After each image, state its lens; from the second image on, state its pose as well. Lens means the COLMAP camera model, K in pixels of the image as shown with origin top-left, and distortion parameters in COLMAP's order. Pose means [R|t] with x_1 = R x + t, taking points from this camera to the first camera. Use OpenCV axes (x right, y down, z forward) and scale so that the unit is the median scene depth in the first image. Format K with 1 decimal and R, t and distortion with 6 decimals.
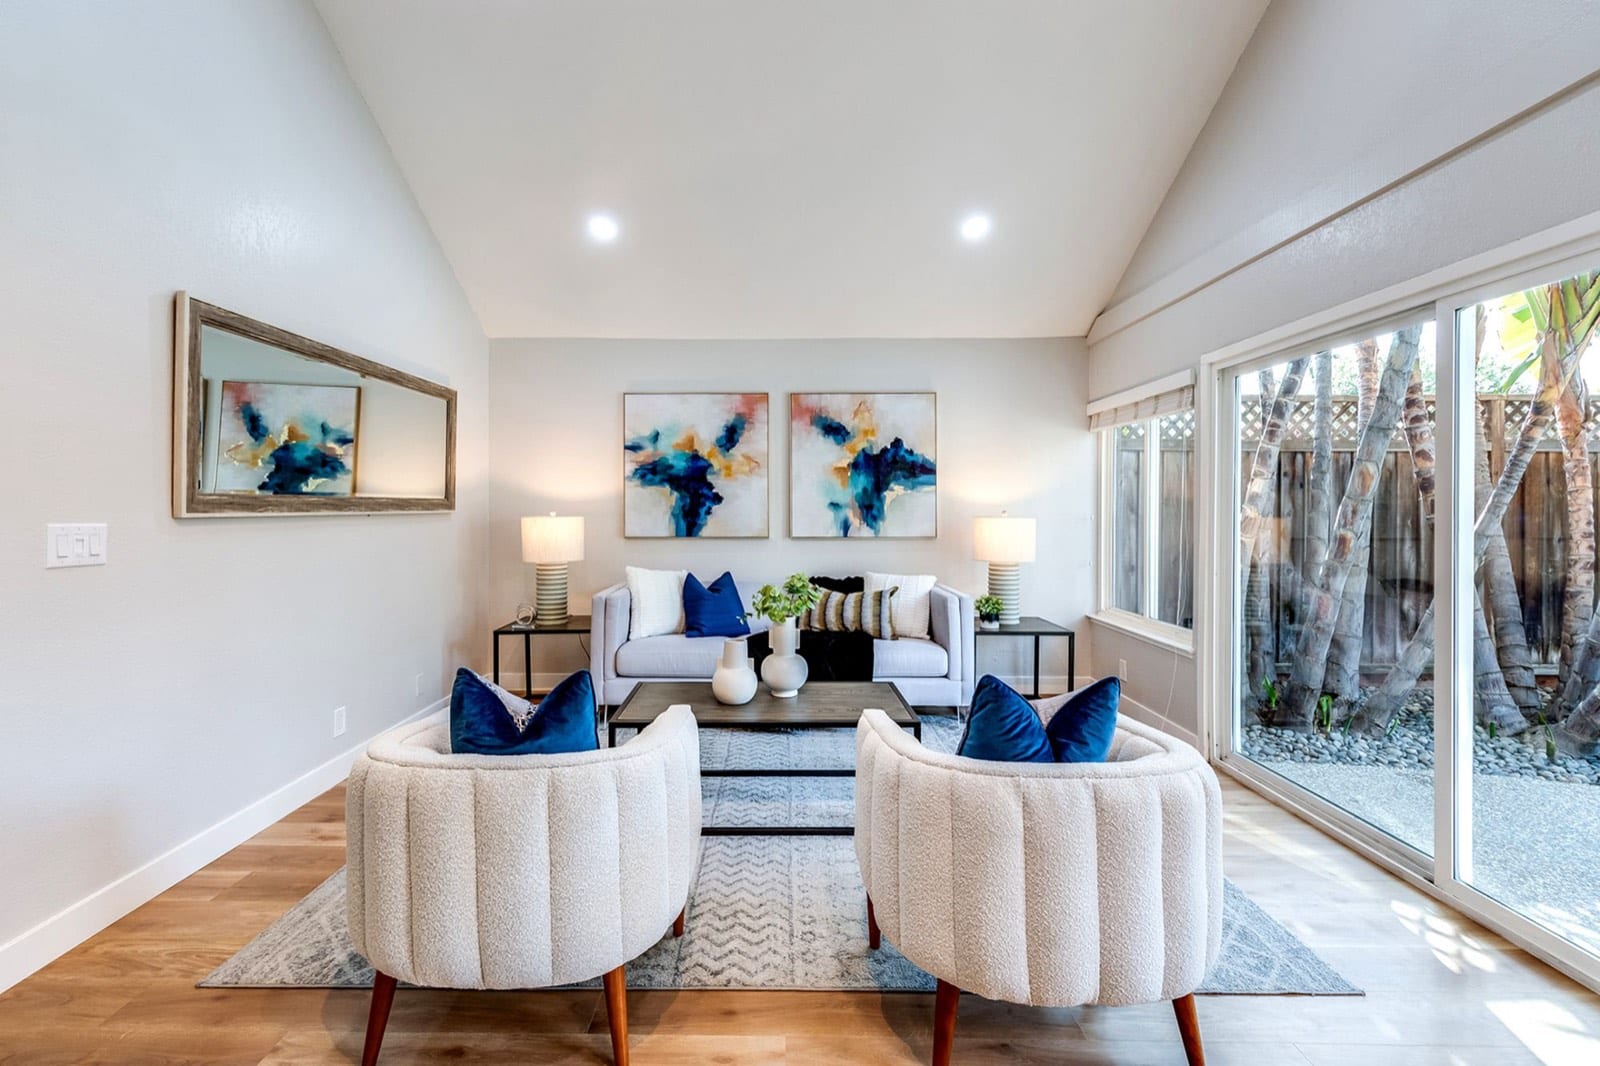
lens RADIAL K [[680.6, 0, 774.5], [0, 680.6, 517.3], [0, 0, 1]] dist [0.000851, 0.000038]
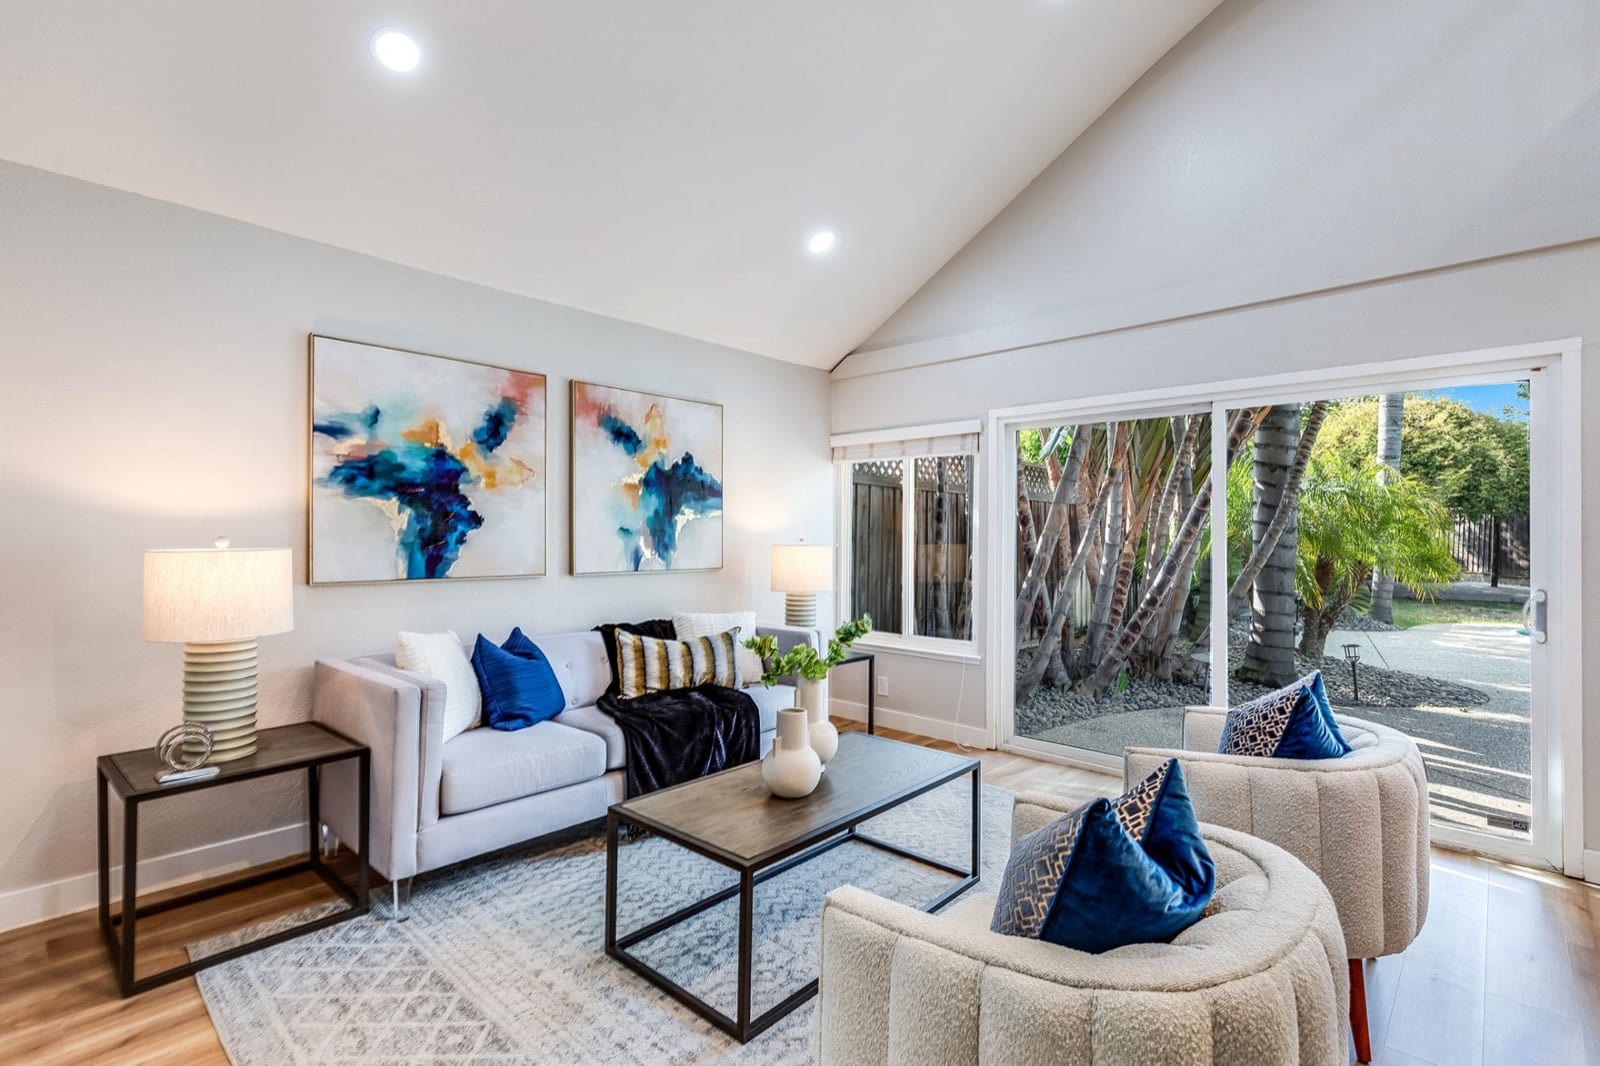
lens RADIAL K [[745.0, 0, 800.0], [0, 745.0, 533.0], [0, 0, 1]] dist [0.000744, 0.000110]
pose [[0.672449, 0.007060, 0.740110, -0.413553], [0.002708, 0.999924, -0.011999, -0.004726], [-0.740139, 0.010073, 0.672379, 0.270132]]
